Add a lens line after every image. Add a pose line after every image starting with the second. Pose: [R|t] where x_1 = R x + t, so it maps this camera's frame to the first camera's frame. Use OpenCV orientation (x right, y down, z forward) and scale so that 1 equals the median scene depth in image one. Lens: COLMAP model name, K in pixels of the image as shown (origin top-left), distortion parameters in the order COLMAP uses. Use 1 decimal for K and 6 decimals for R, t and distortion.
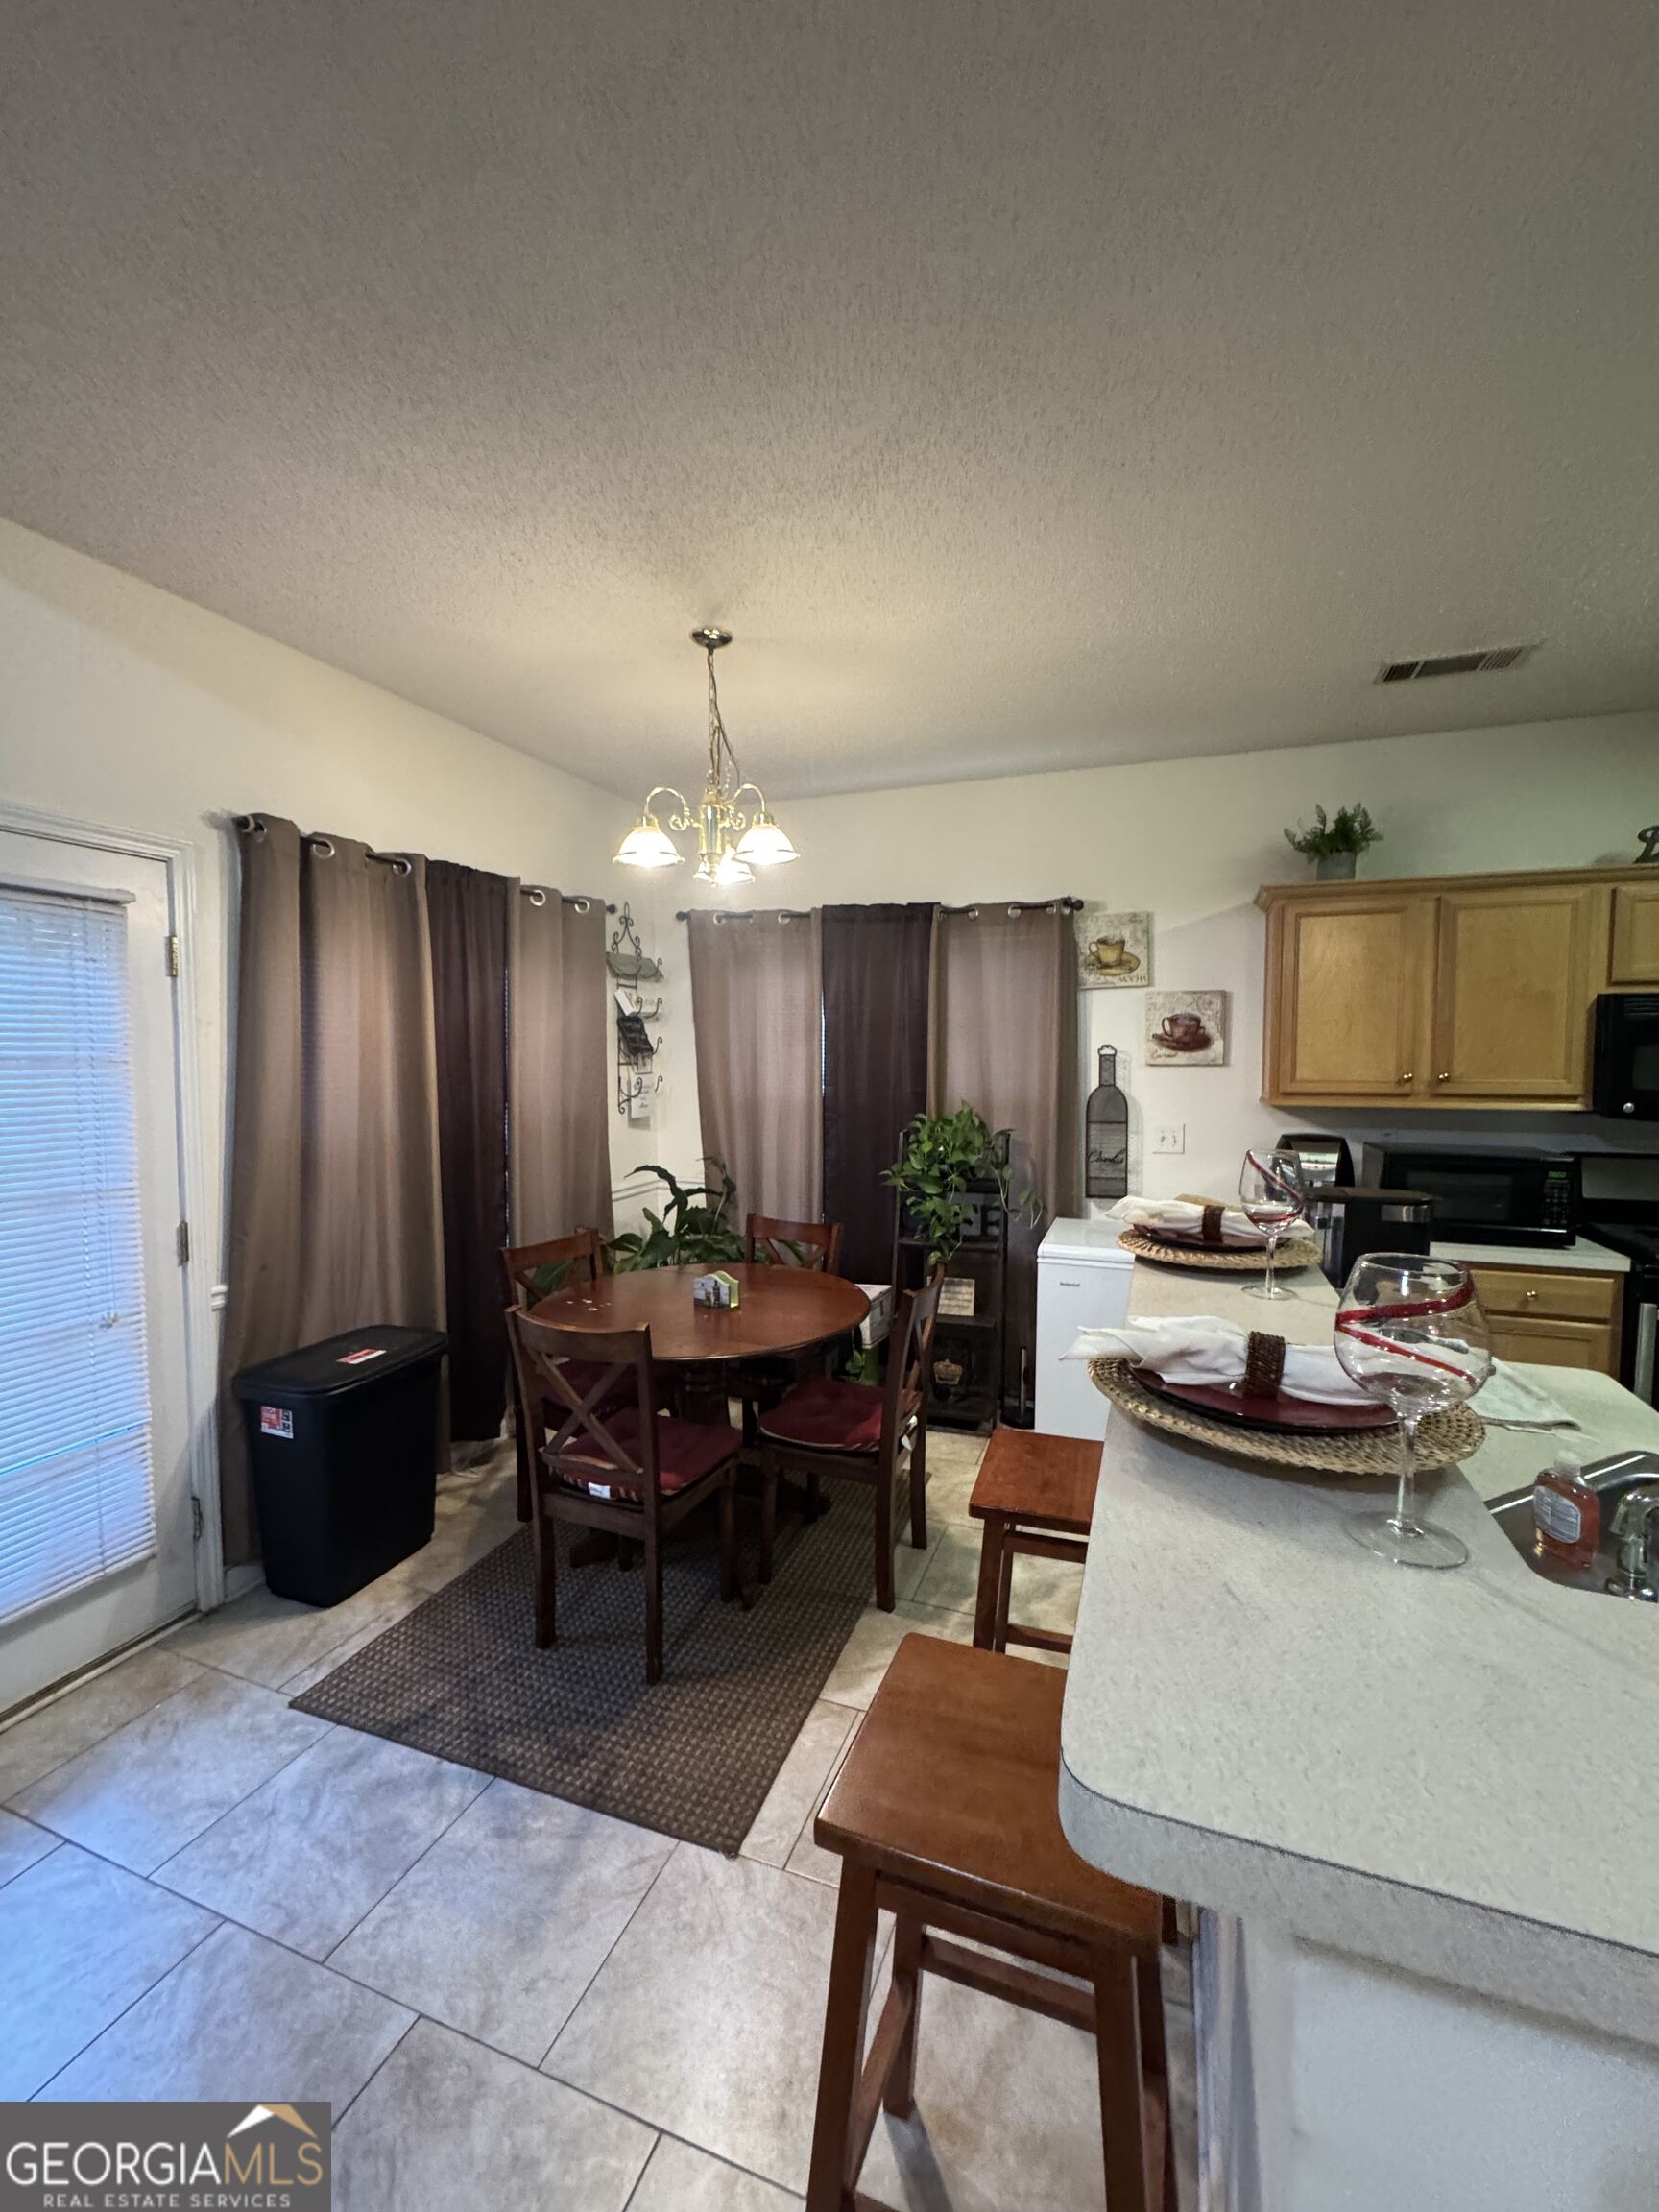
lens RADIAL K [[892.1, 0, 830.5], [0, 892.1, 1109.8], [0, 0, 1]] dist [-0.010316, 0.000822]
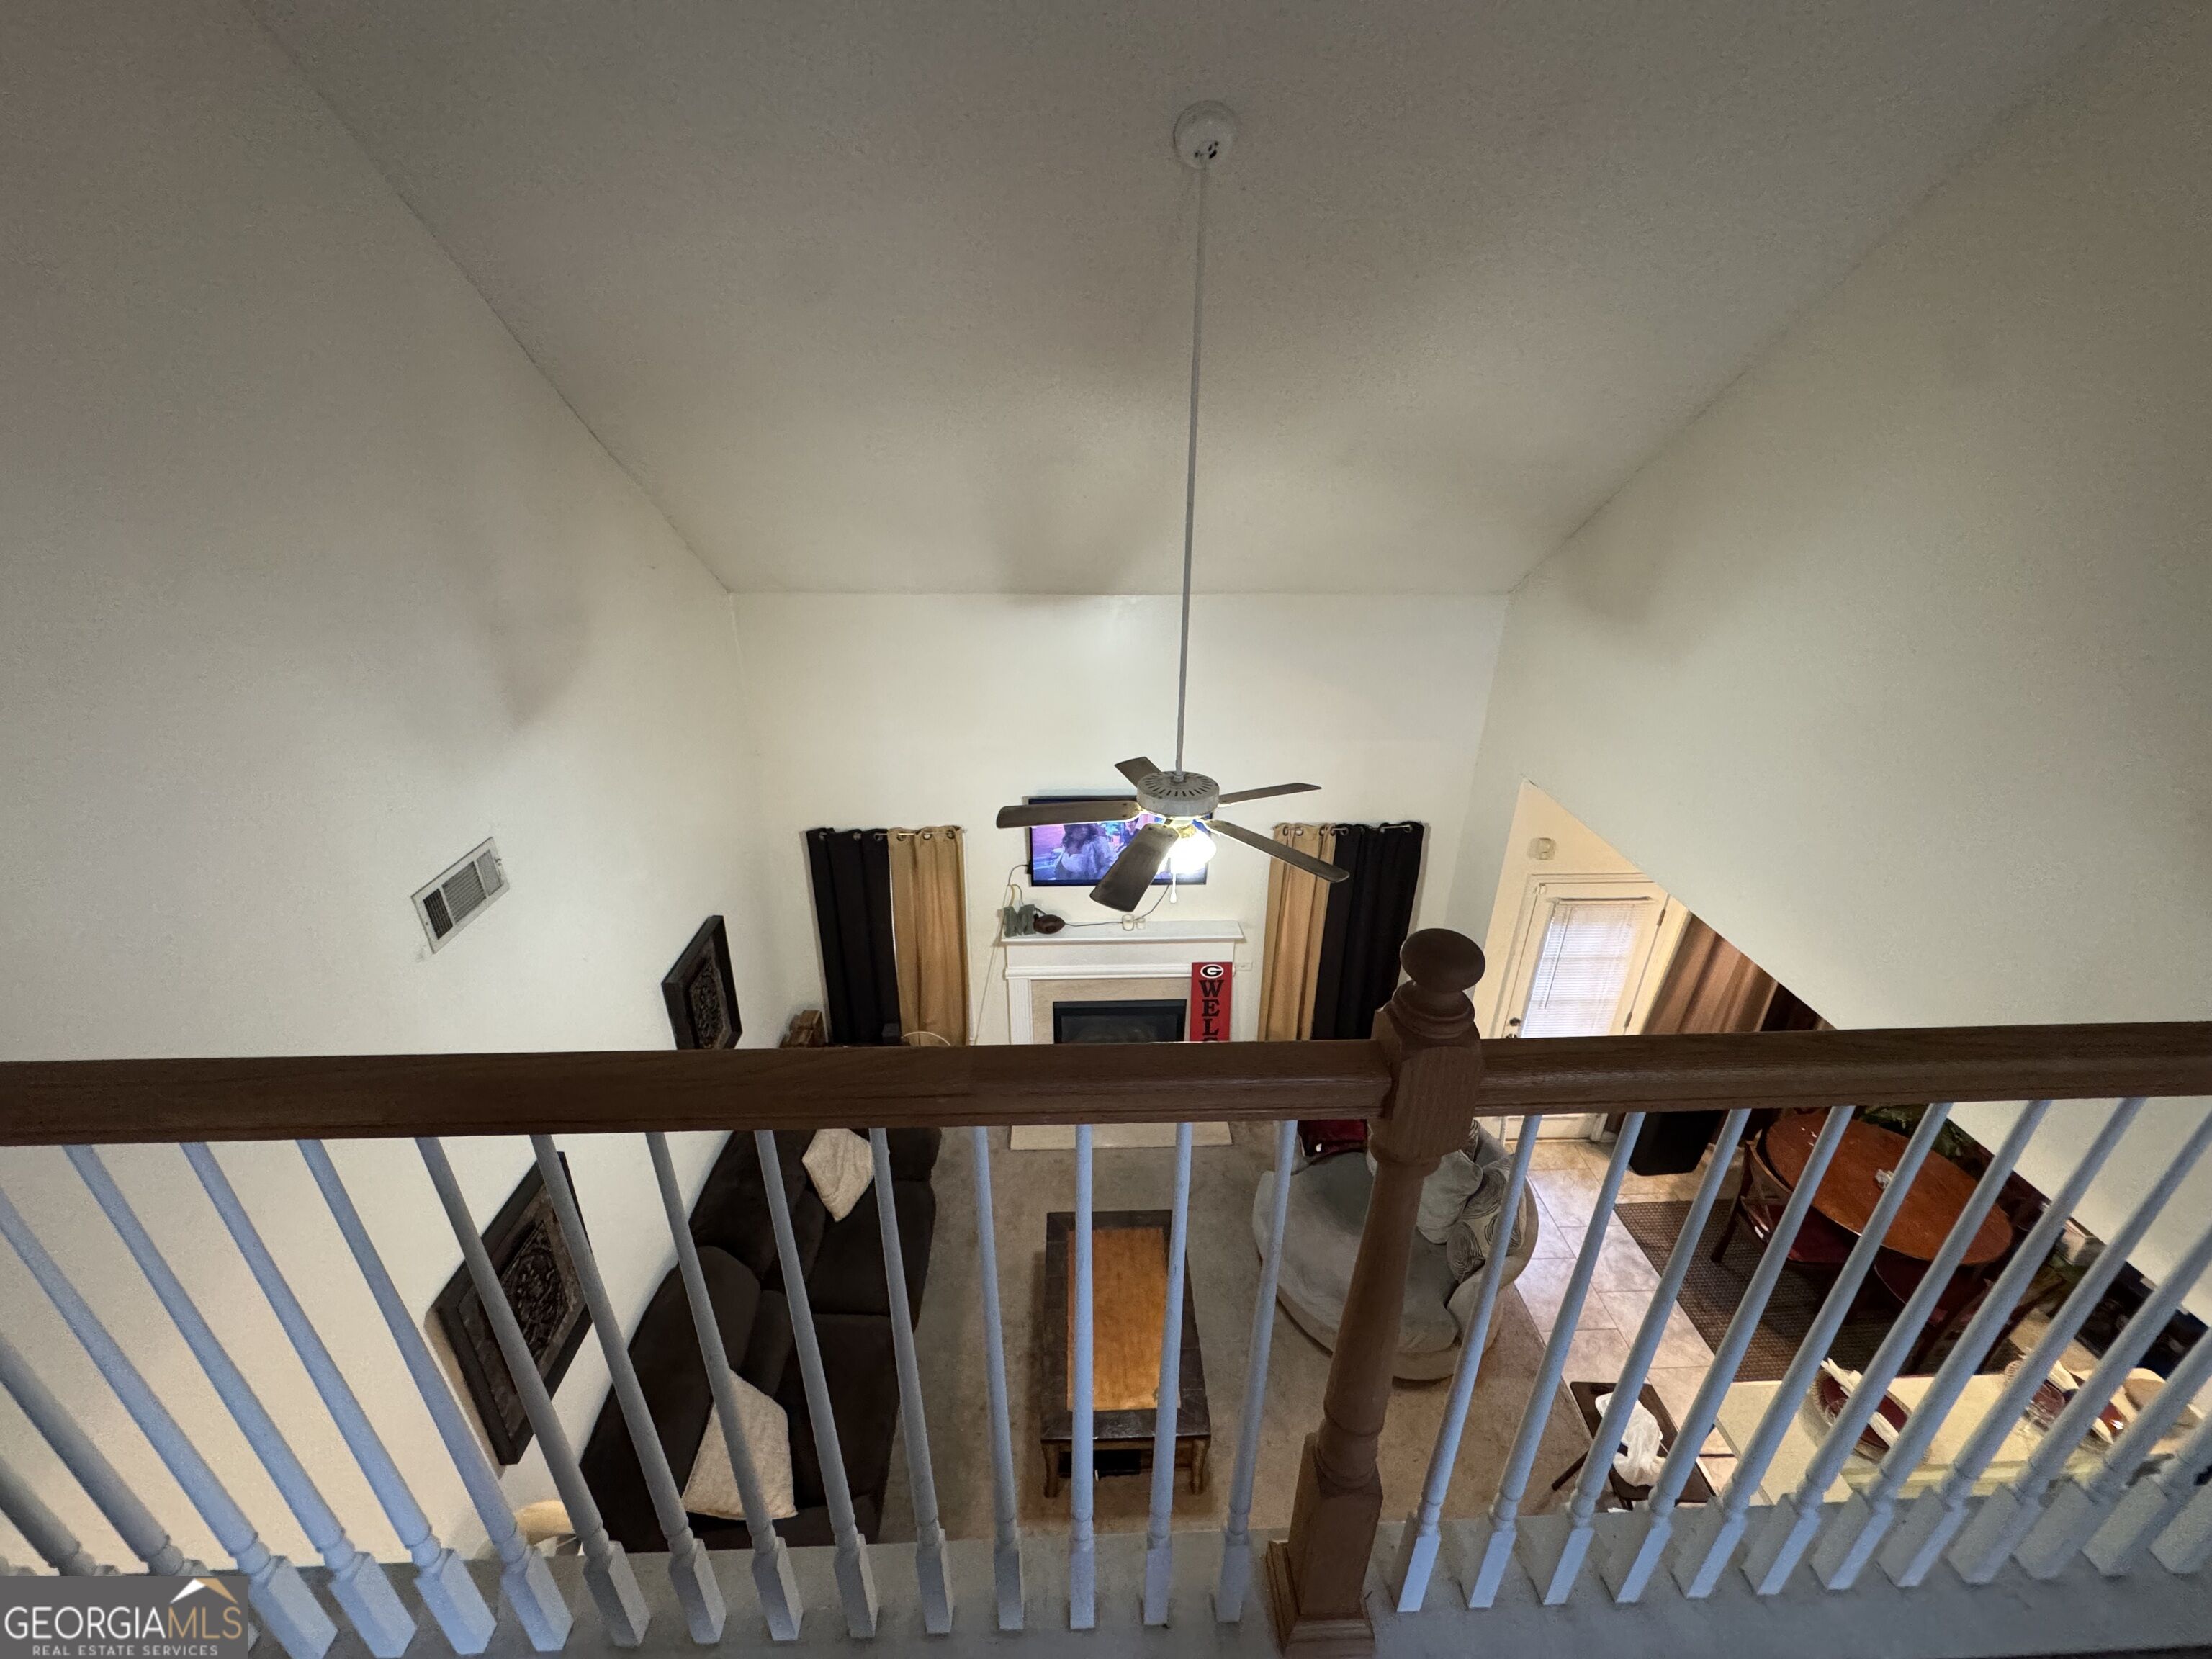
lens RADIAL K [[892.1, 0, 1092.3], [0, 892.1, 824.2], [0, 0, 1]] dist [-0.010316, 0.000822]
pose [[0.378309, 0.394012, -0.837638, 0.425667], [-0.055369, 0.912901, 0.404408, -0.992471], [0.924022, -0.106612, 0.367175, -0.945530]]
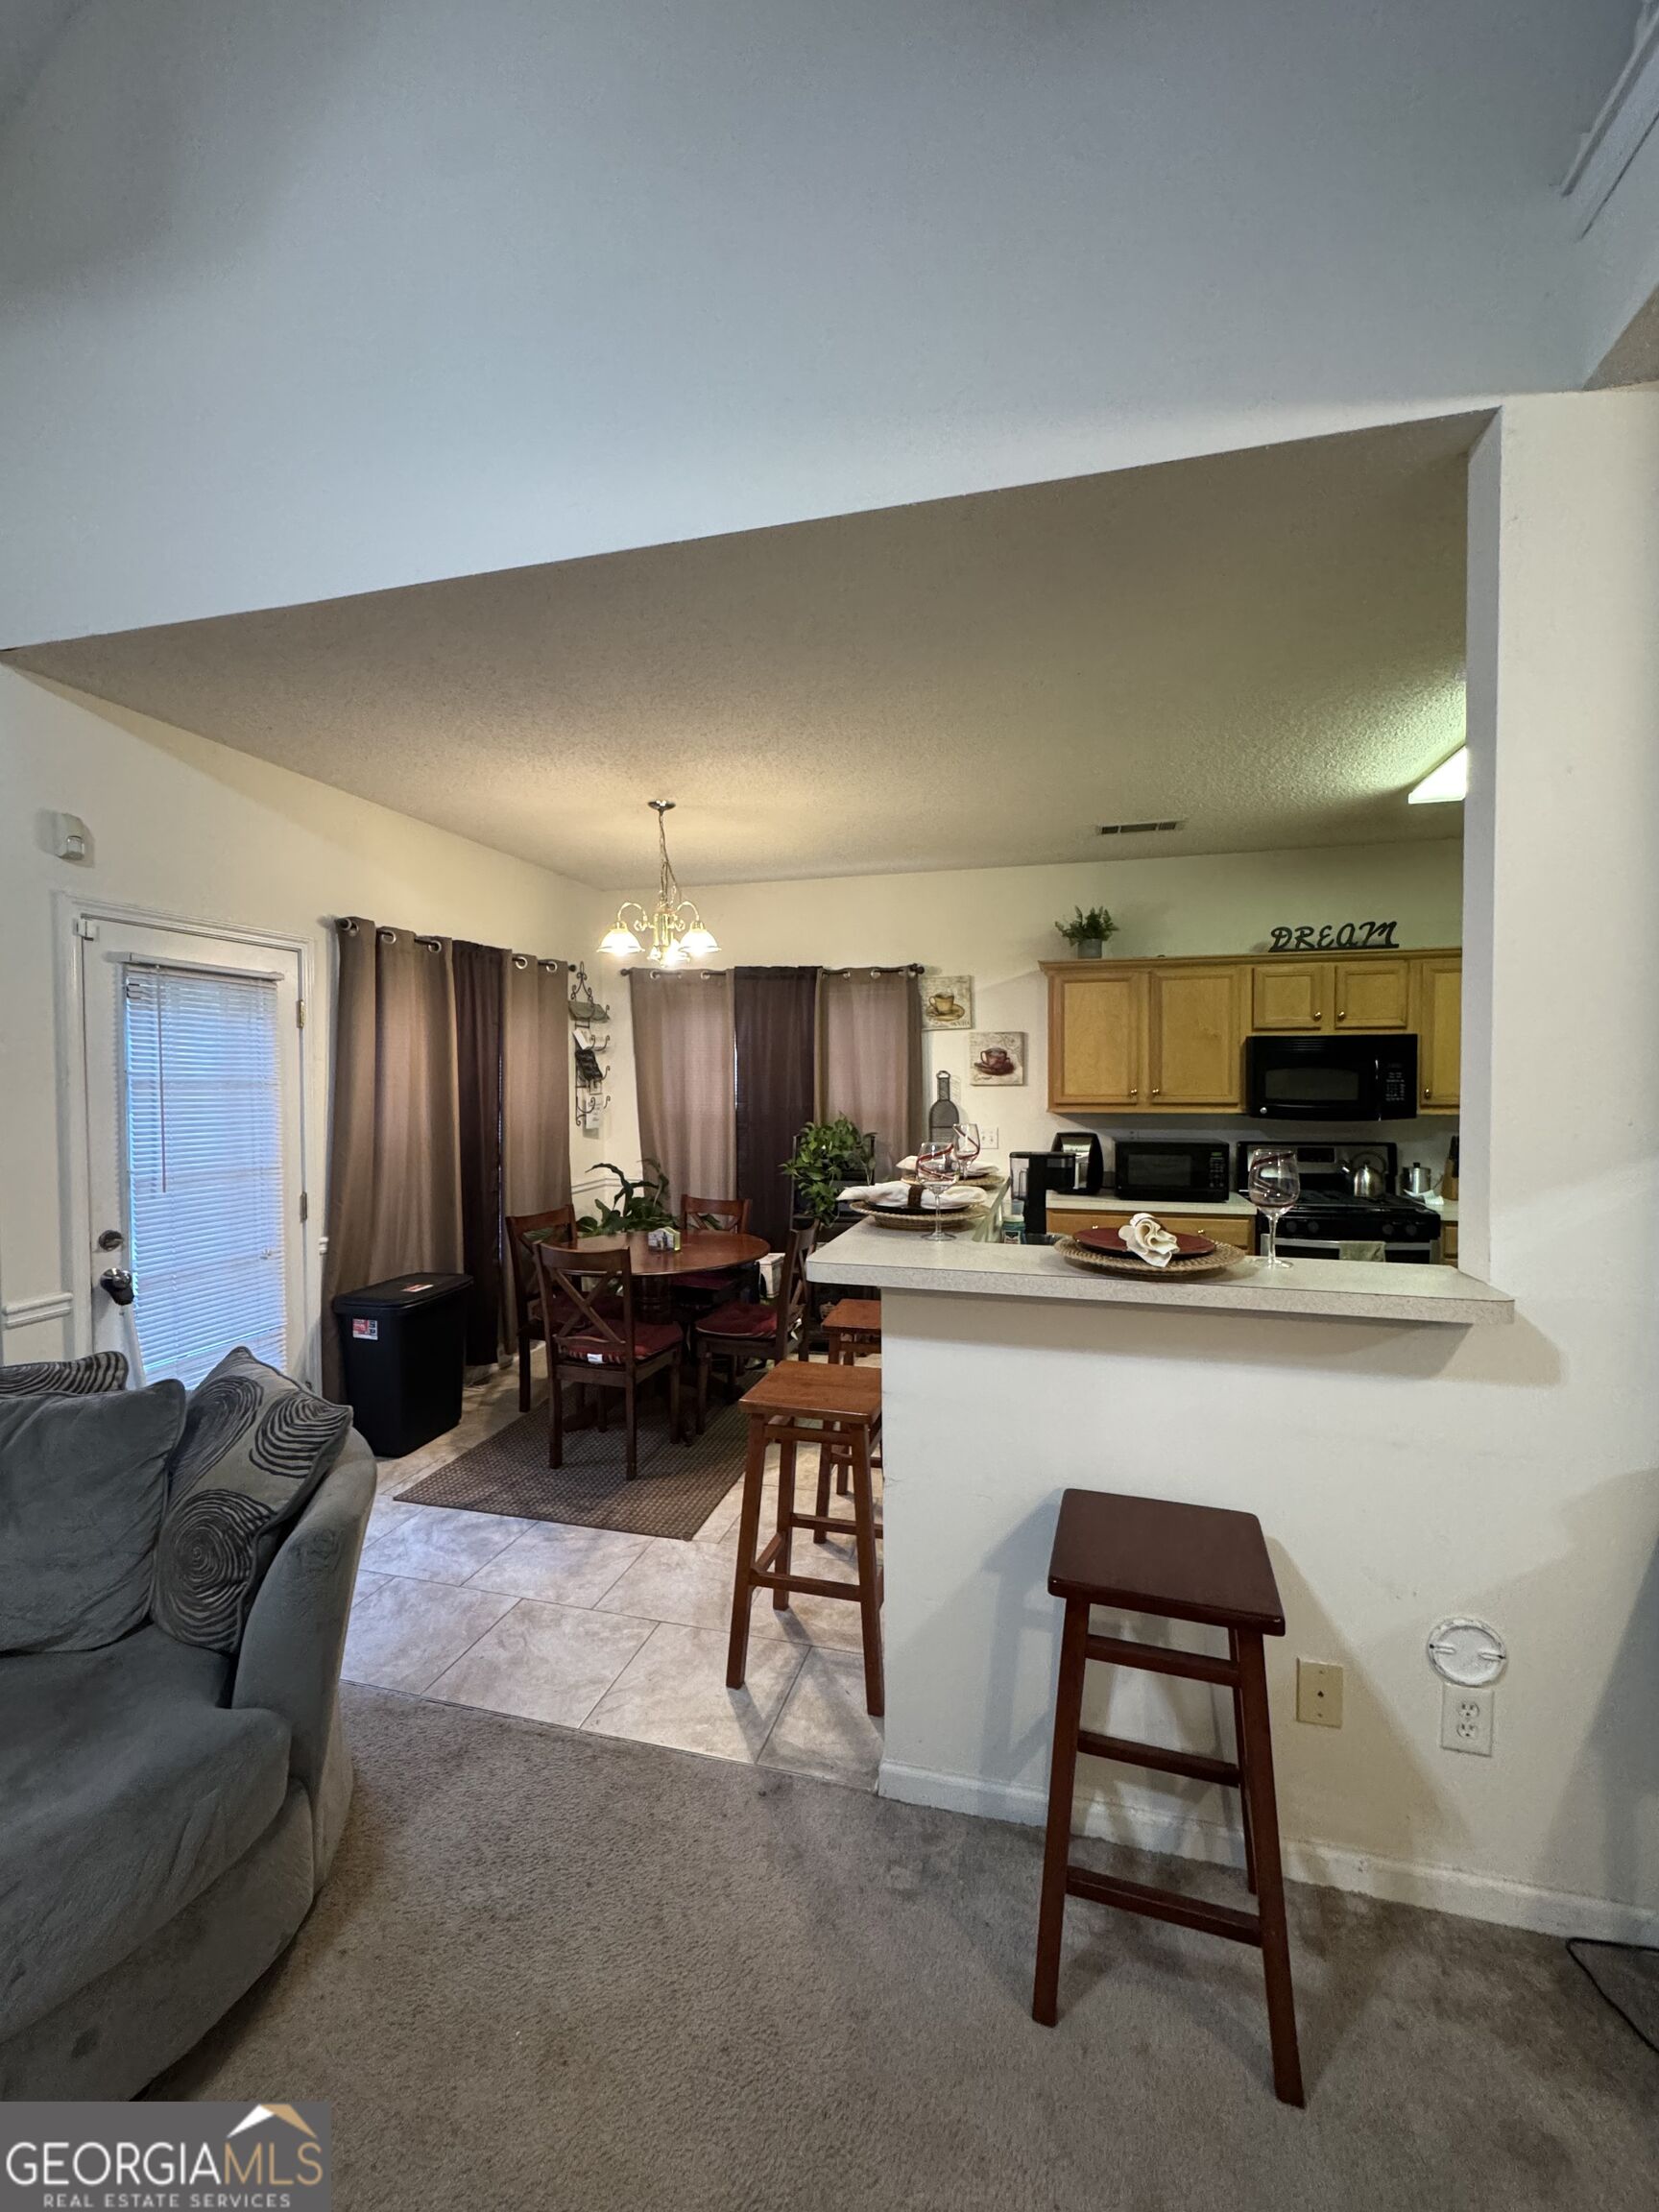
lens RADIAL K [[892.1, 0, 826.6], [0, 892.1, 1109.0], [0, 0, 1]] dist [-0.010316, 0.000822]
pose [[0.995394, -0.007053, 0.095605, -0.001816], [0.009930, 0.999511, -0.029658, 0.032488], [-0.095349, 0.030471, 0.994977, -0.457612]]
